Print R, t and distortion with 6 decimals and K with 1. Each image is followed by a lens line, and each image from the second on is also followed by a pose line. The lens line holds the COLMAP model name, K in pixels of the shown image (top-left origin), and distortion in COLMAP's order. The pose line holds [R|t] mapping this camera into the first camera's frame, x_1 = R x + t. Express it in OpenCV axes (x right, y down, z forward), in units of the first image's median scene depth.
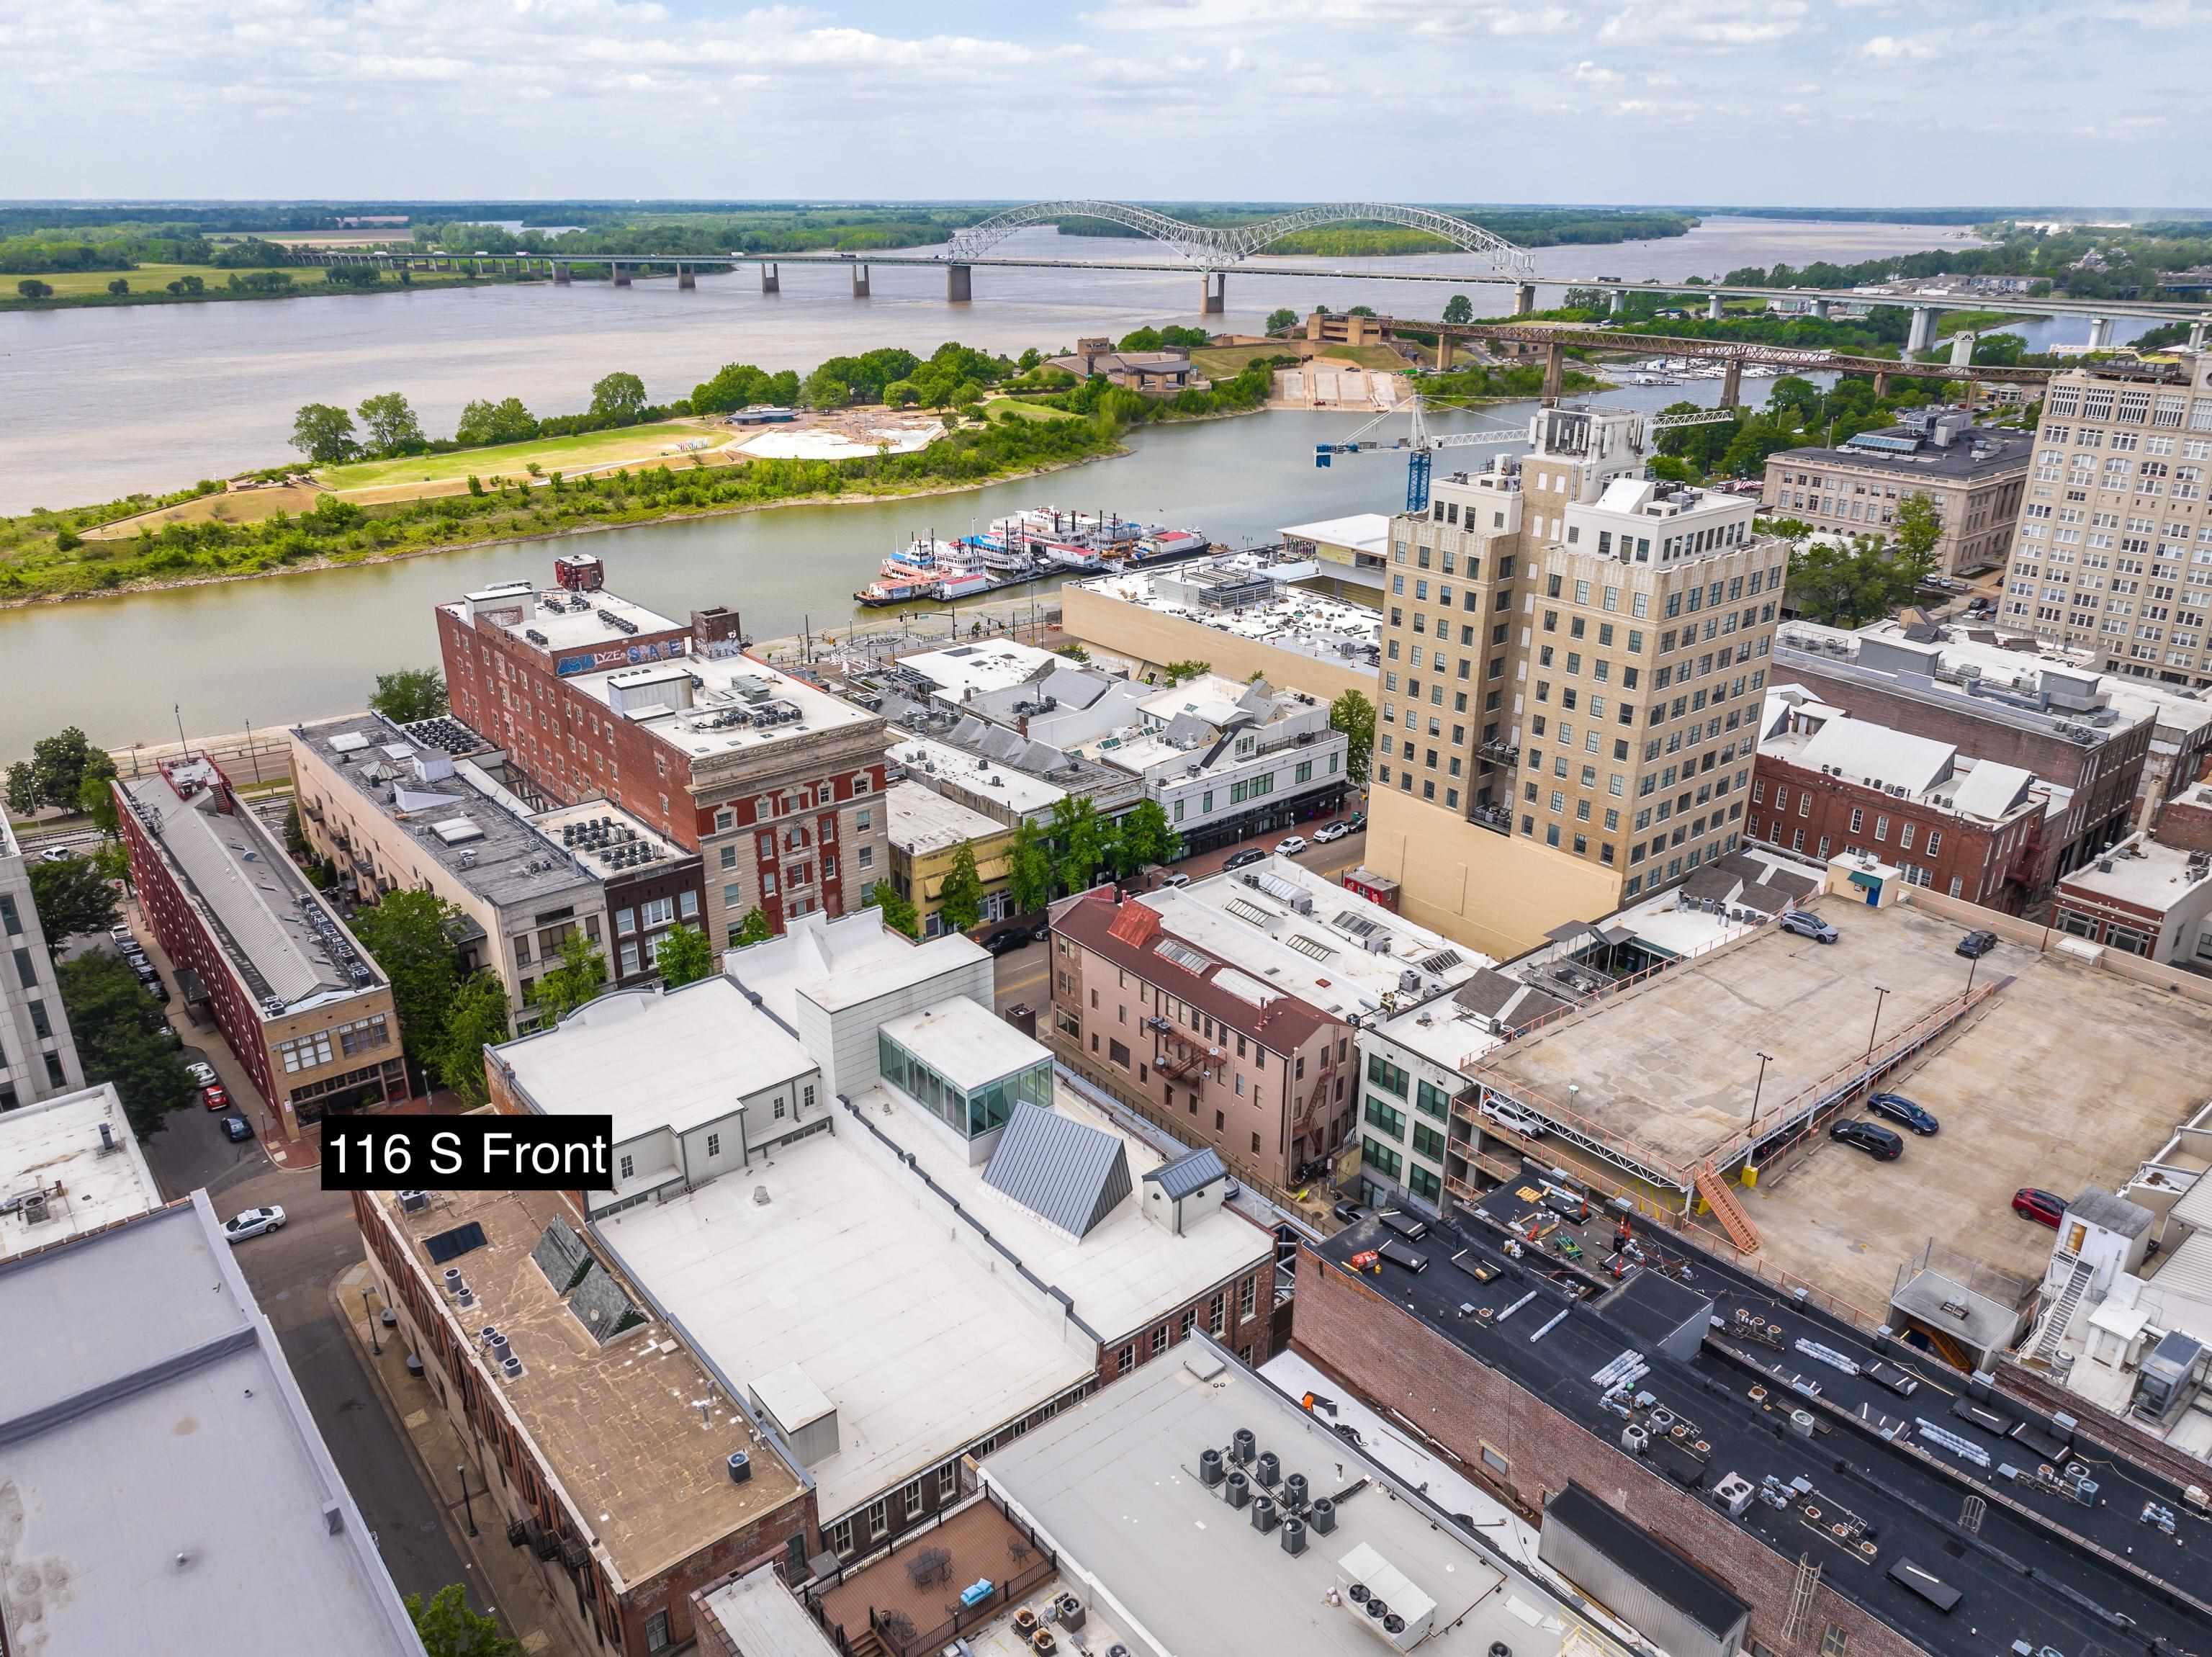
lens RADIAL K [[1555.8, 0, 1119.1], [0, 1555.8, 824.7], [0, 0, 1]] dist [-0.021301, 0.013842]
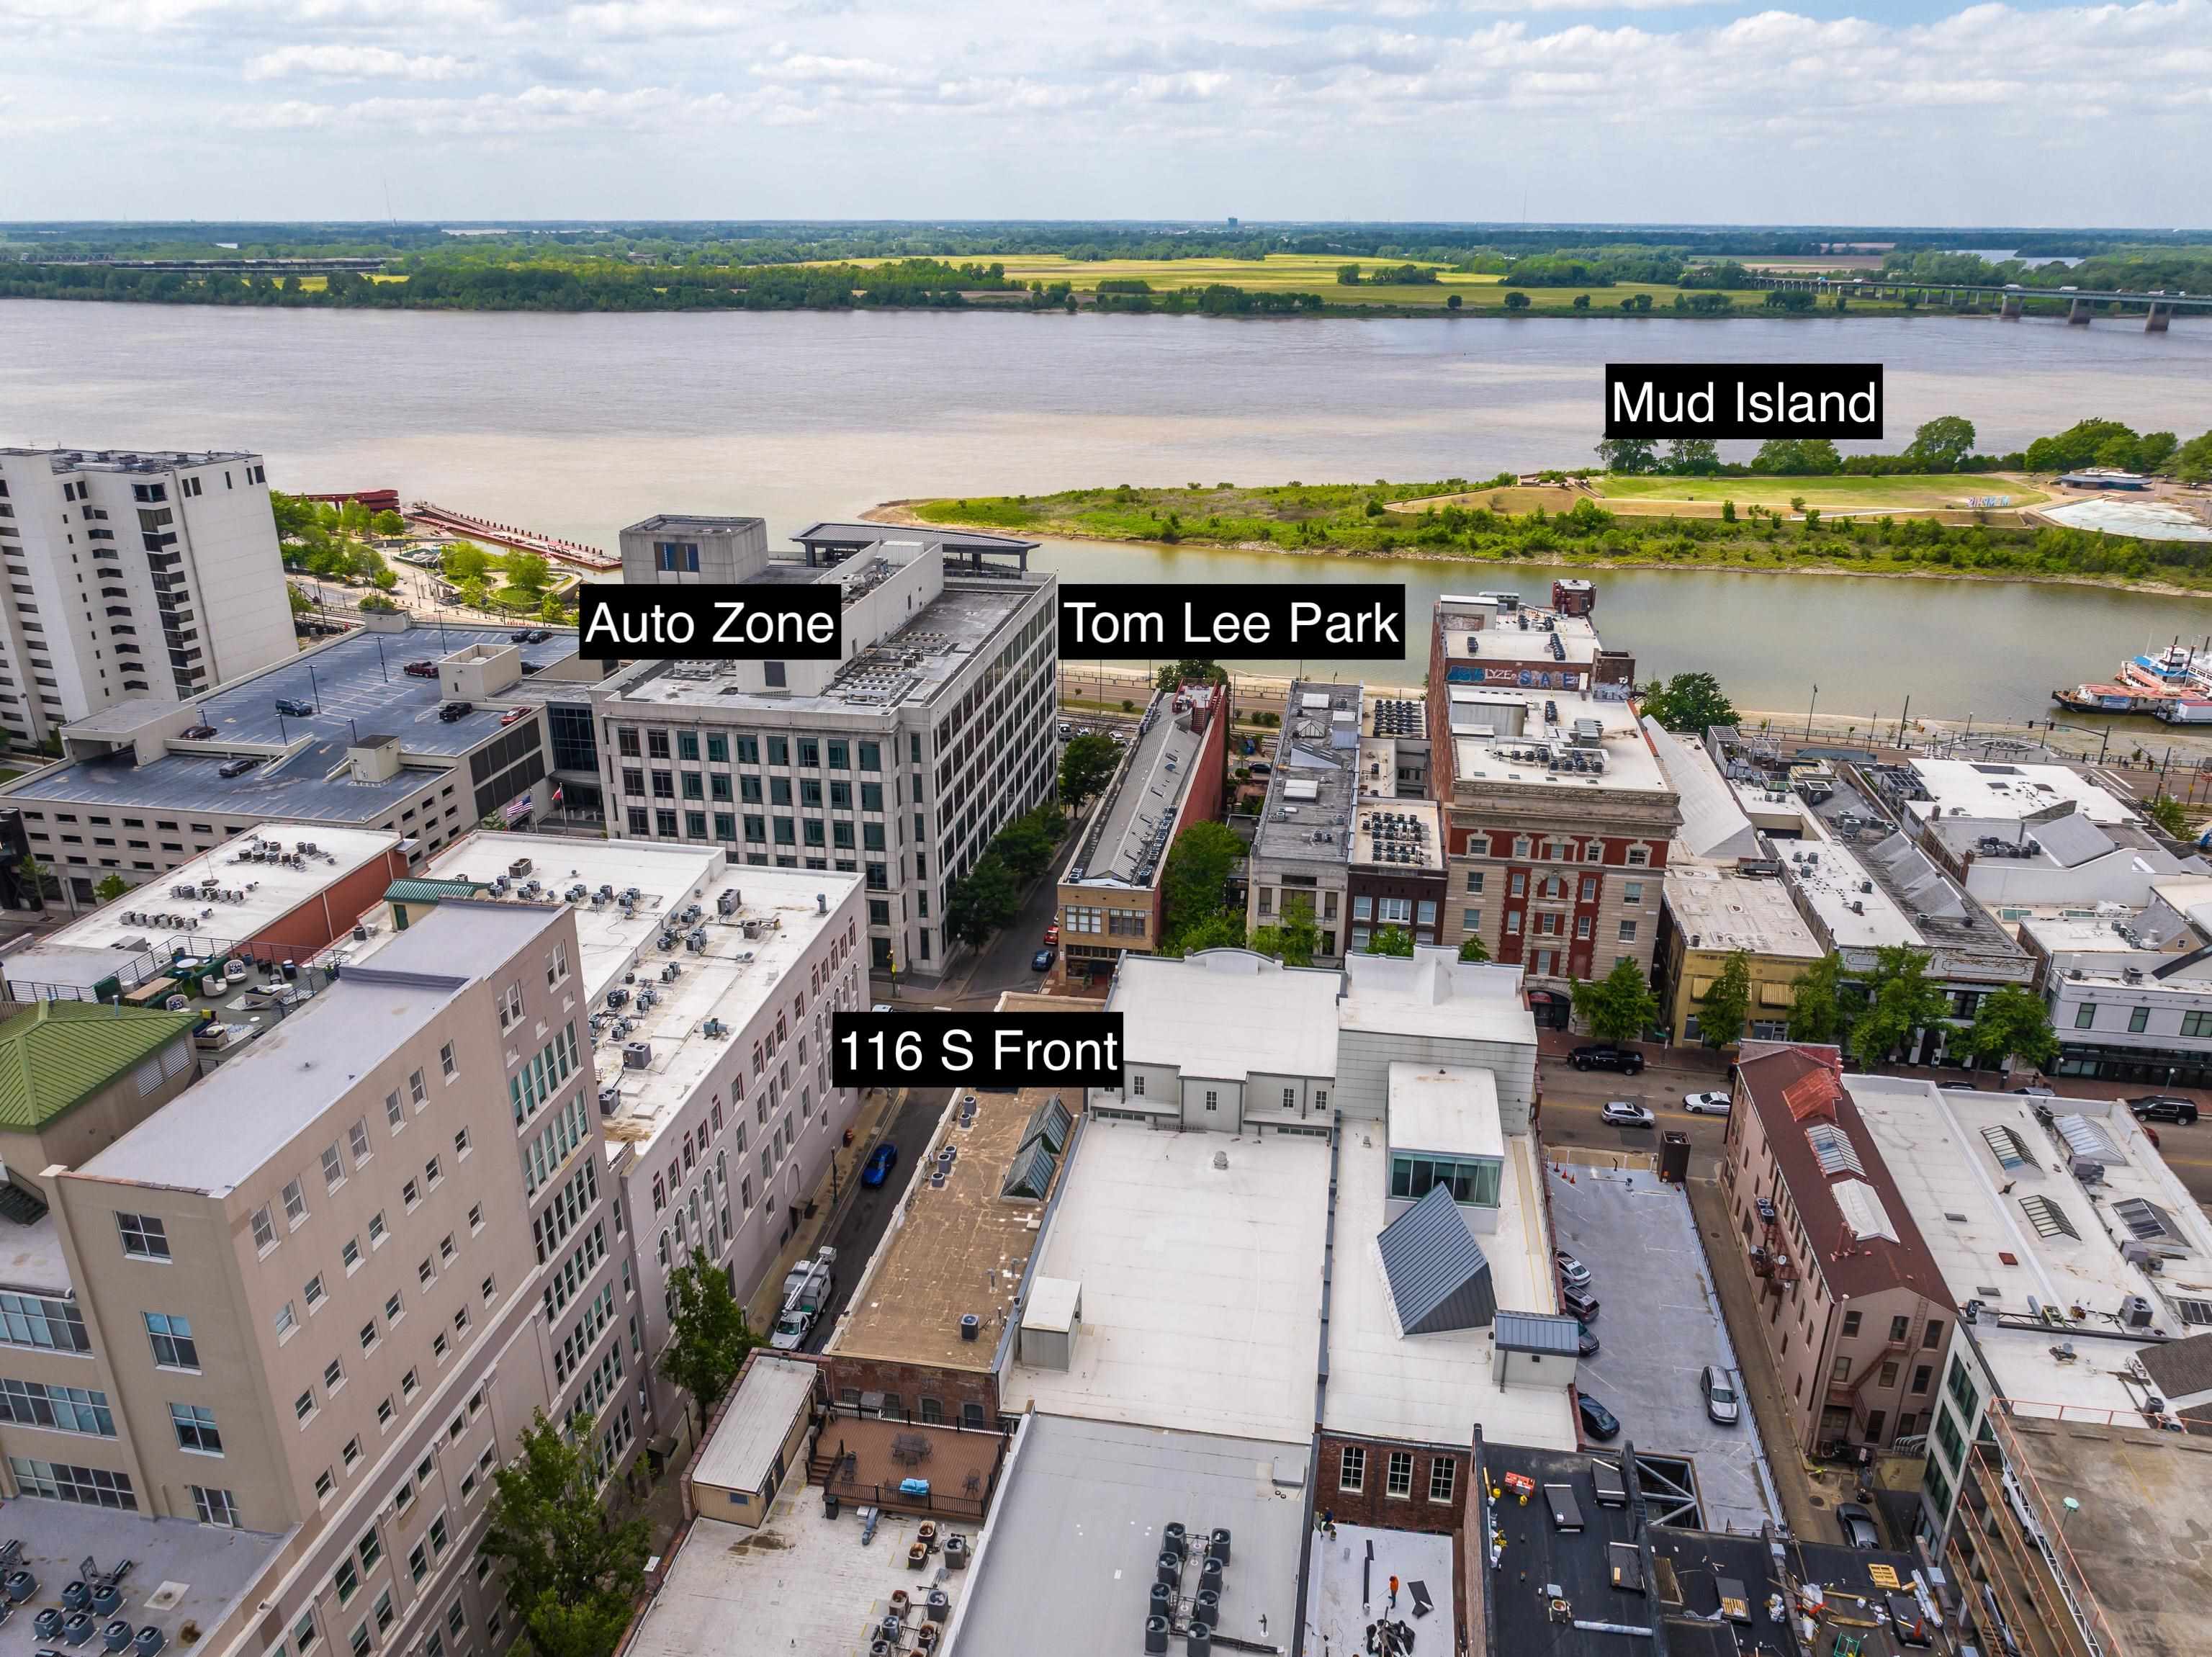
lens RADIAL K [[1555.8, 0, 1120.9], [0, 1555.8, 835.0], [0, 0, 1]] dist [-0.021301, 0.013842]
pose [[0.658408, 0.277746, -0.699540, 0.219602], [-0.283884, 0.952417, 0.110957, -0.040705], [0.697072, 0.125533, 0.705926, 0.082623]]
